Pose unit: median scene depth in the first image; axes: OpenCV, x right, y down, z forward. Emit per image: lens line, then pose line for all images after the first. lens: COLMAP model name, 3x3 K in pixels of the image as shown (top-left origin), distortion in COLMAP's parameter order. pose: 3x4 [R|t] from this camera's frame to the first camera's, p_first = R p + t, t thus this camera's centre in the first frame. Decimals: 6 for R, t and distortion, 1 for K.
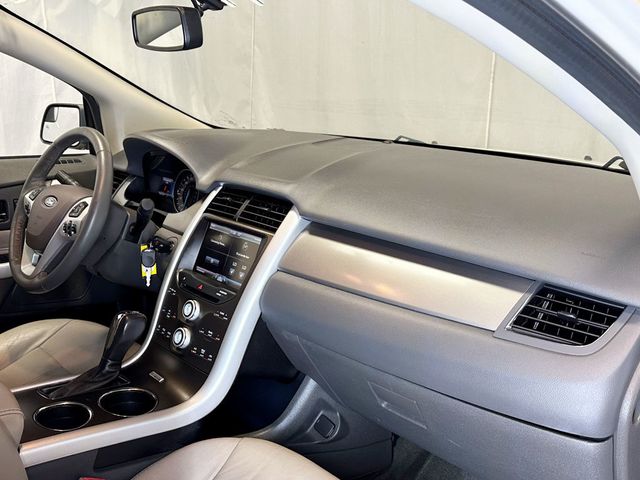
lens RADIAL K [[616.2, 0, 323.7], [0, 616.2, 235.4], [0, 0, 1]] dist [0.175256, -0.378295]
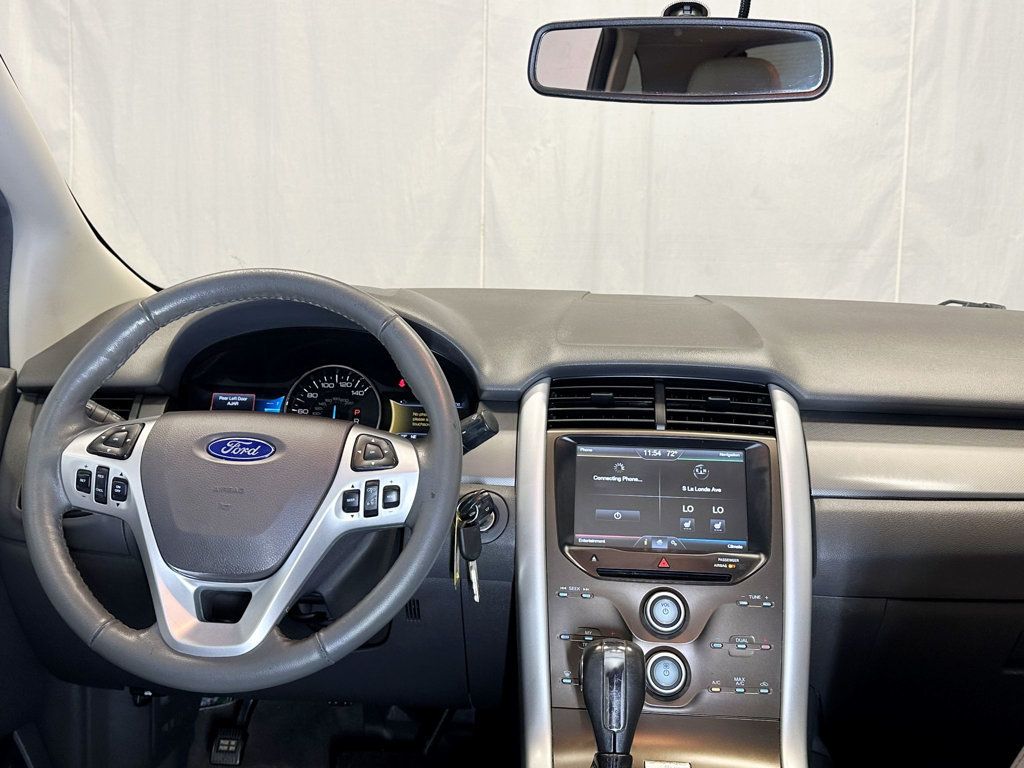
lens RADIAL K [[986.0, 0, 517.8], [0, 986.0, 376.6], [0, 0, 1]] dist [0.175256, -0.378295]
pose [[0.705998, -0.054057, 0.706148, -0.833381], [0.153007, 0.985177, -0.077558, -0.021466], [-0.691488, 0.162802, 0.703804, 0.477041]]
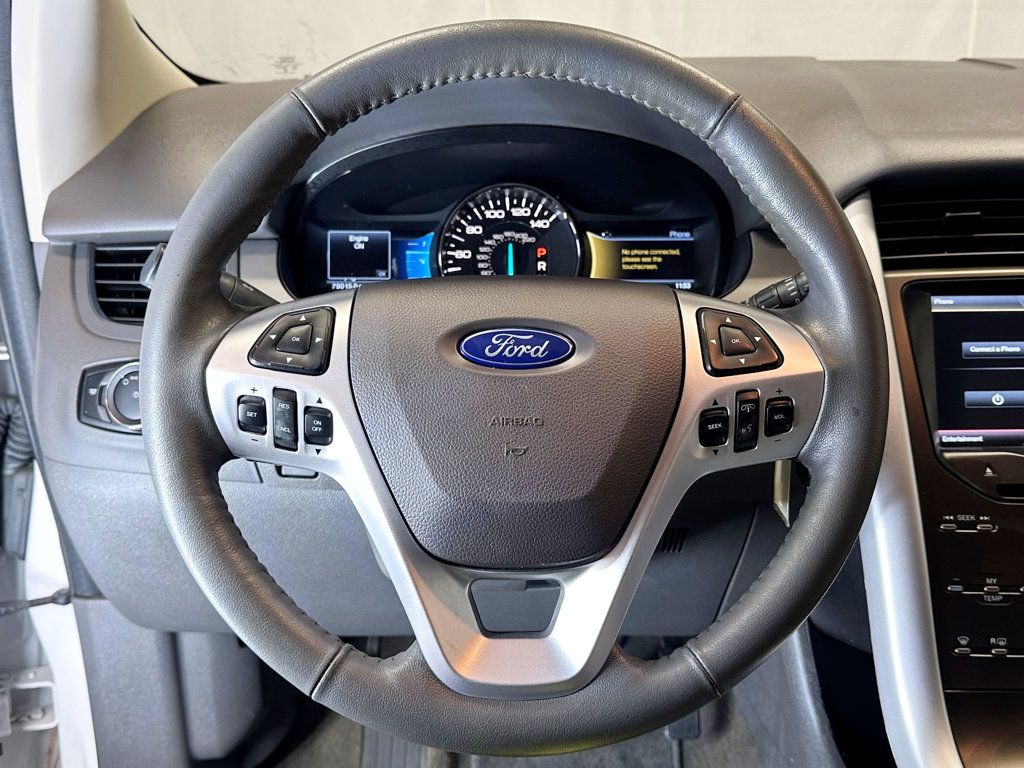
lens RADIAL K [[986.0, 0, 517.8], [0, 986.0, 376.6], [0, 0, 1]] dist [0.175256, -0.378295]
pose [[0.657088, -0.226273, 0.719052, -0.767930], [0.192243, 0.972645, 0.130398, -0.096158], [-0.728888, 0.052550, 0.682613, 0.841388]]
